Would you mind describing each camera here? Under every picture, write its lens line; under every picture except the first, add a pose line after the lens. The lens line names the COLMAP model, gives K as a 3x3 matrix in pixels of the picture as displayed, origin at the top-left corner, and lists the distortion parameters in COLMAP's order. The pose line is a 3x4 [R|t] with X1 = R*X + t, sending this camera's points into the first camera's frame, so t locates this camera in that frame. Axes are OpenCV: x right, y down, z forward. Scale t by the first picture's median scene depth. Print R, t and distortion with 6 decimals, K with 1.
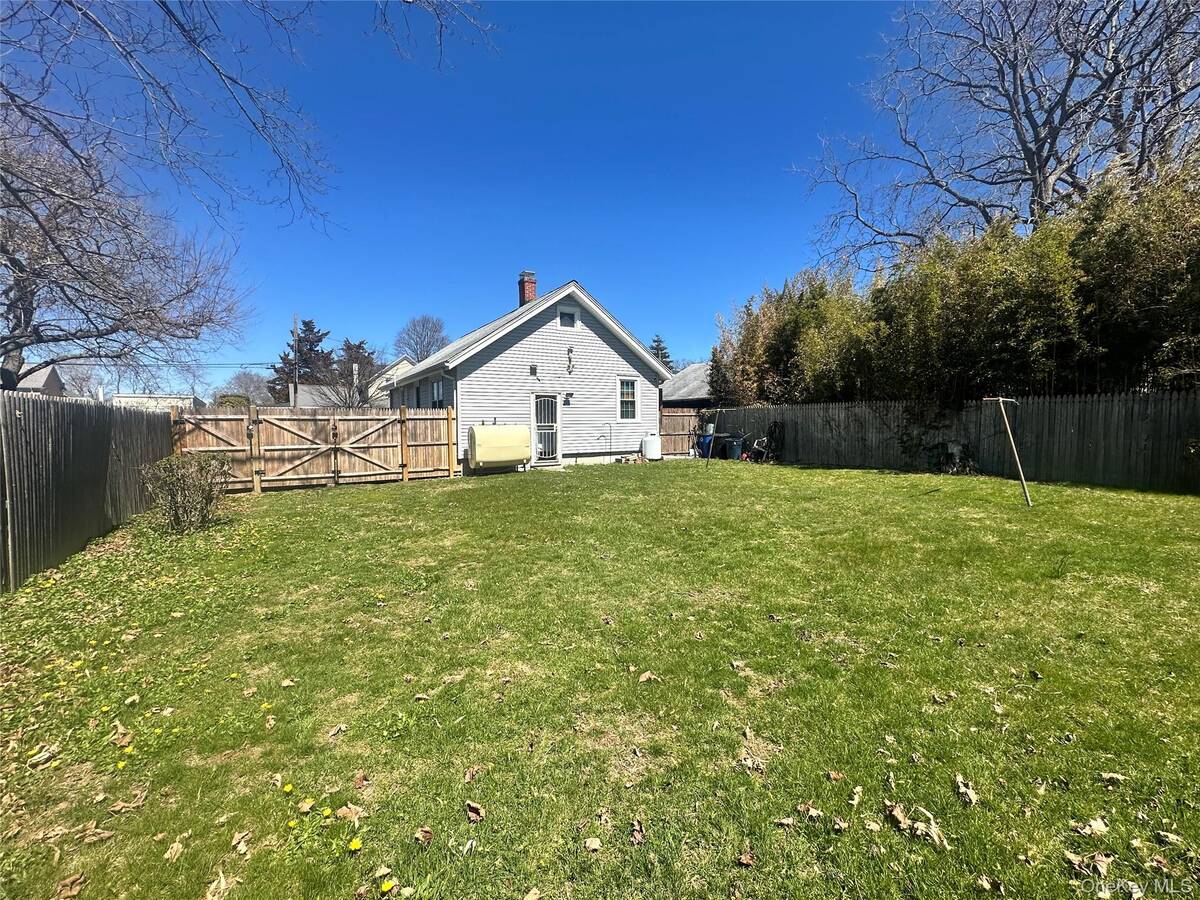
lens RADIAL K [[483.9, 0, 600.4], [0, 483.9, 445.2], [0, 0, 1]] dist [-0.000466, 0.000024]
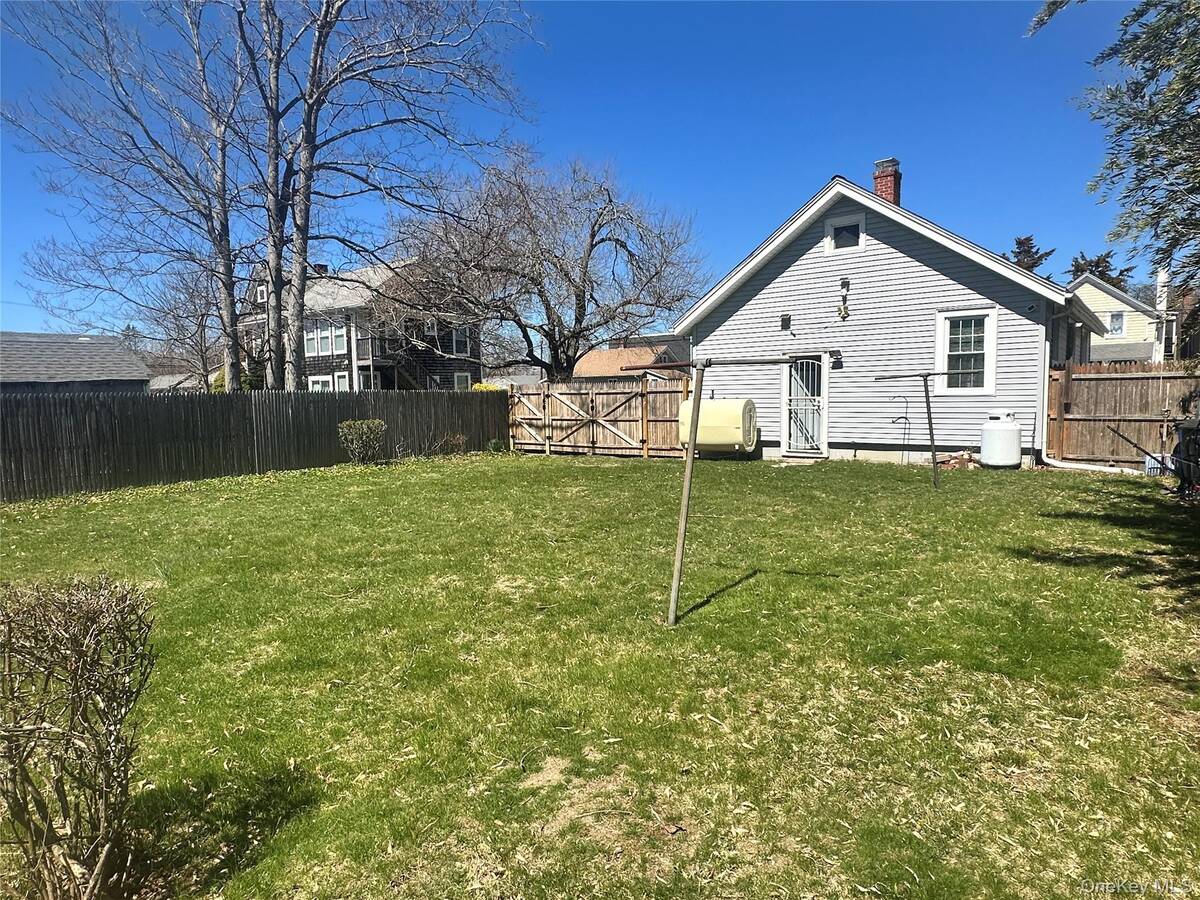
lens RADIAL K [[700.9, 0, 600.8], [0, 700.9, 452.0], [0, 0, 1]] dist [0.004269, 0.000799]
pose [[0.370857, 0.079044, -0.925320, 0.800408], [-0.031856, 0.996868, 0.072388, -0.032388], [0.928143, 0.002631, 0.372214, 0.393394]]
